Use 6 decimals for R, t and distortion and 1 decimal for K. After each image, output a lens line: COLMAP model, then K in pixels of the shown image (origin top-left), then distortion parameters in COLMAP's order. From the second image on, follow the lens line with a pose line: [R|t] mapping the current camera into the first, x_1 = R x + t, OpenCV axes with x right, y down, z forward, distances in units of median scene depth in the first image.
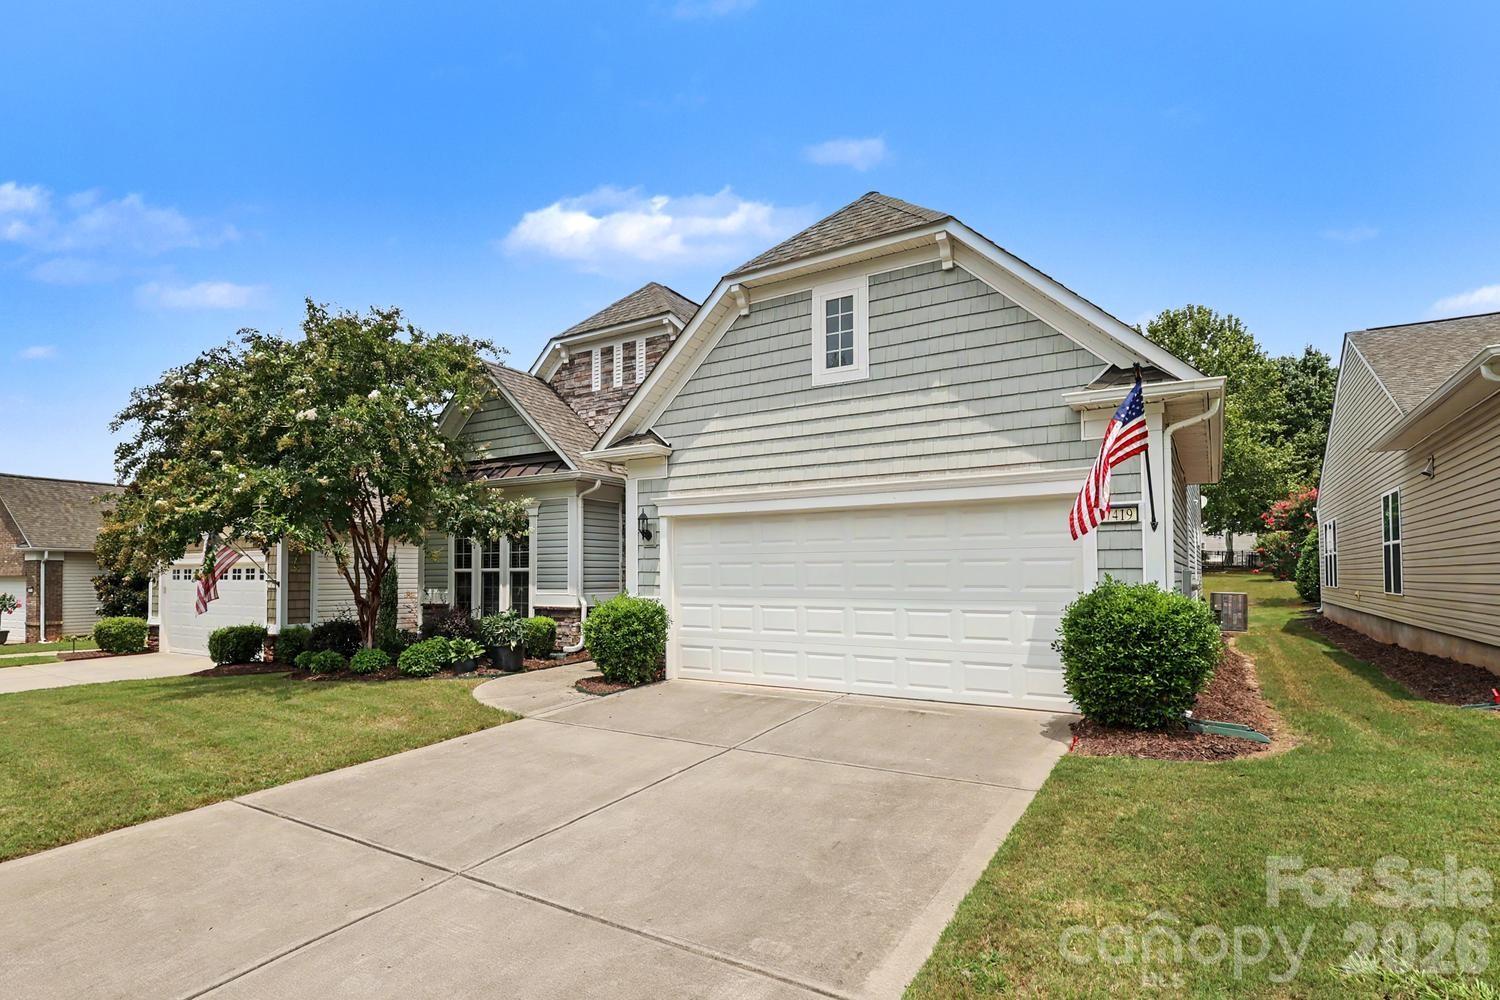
lens RADIAL K [[787.0, 0, 692.1], [0, 787.0, 562.2], [0, 0, 1]] dist [0.006209, -0.000491]
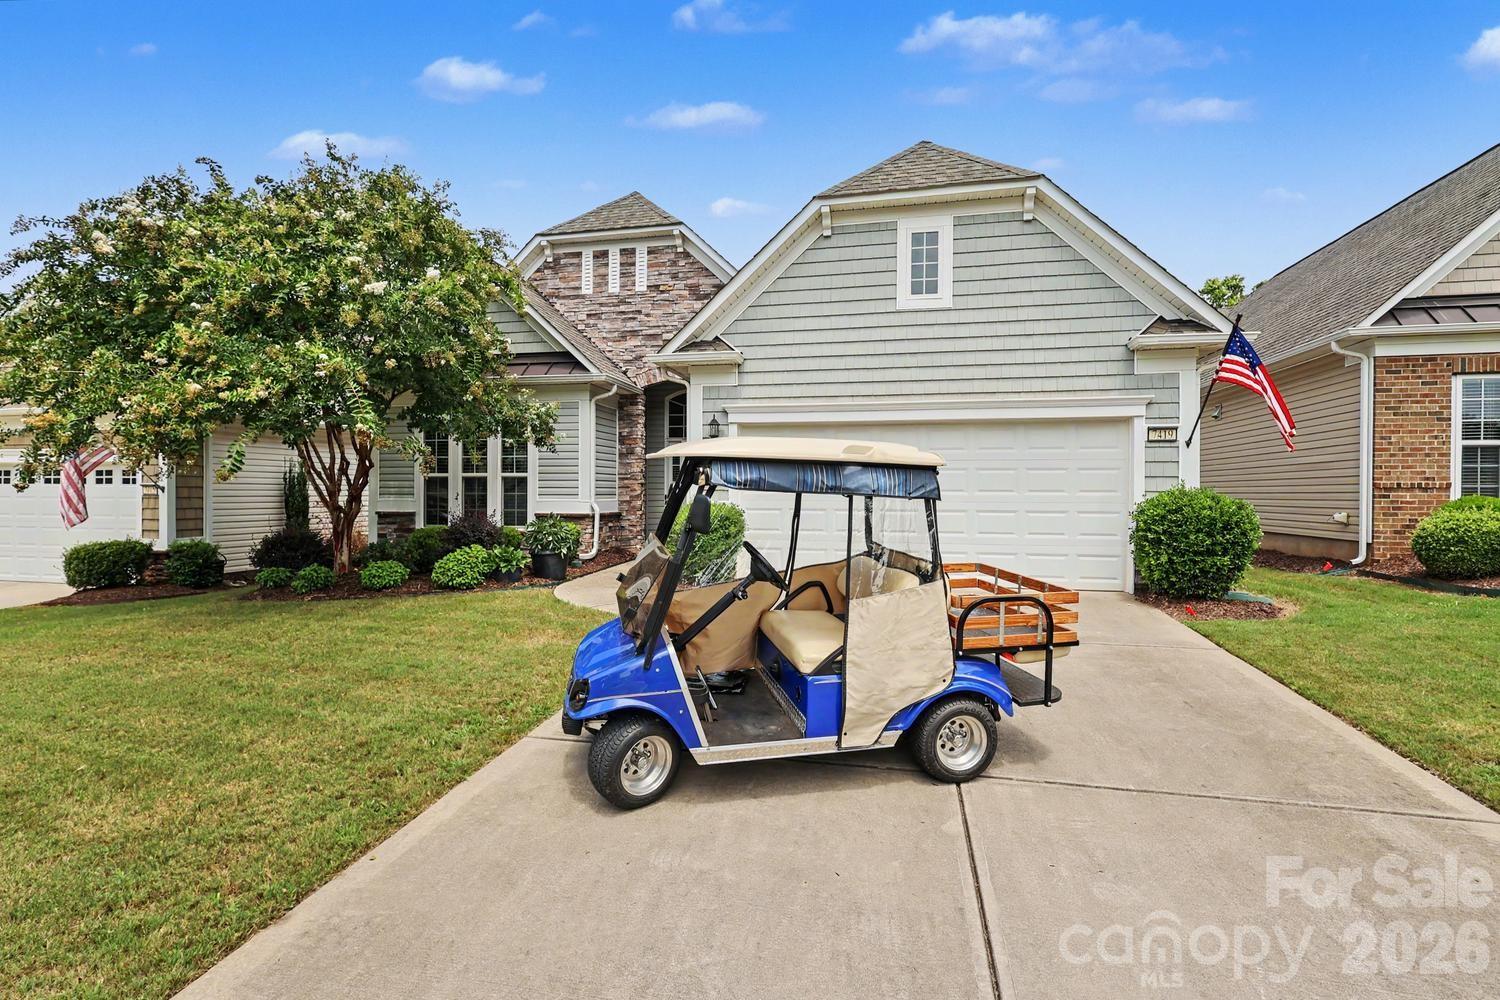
lens RADIAL K [[715.8, 0, 751.4], [0, 715.8, 500.3], [0, 0, 1]] dist [-0.003690, 0.001802]
pose [[0.928109, -0.000127, 0.372309, -0.337133], [-0.012005, 0.999470, 0.030268, 0.013044], [-0.372115, -0.032561, 0.927615, 0.112768]]
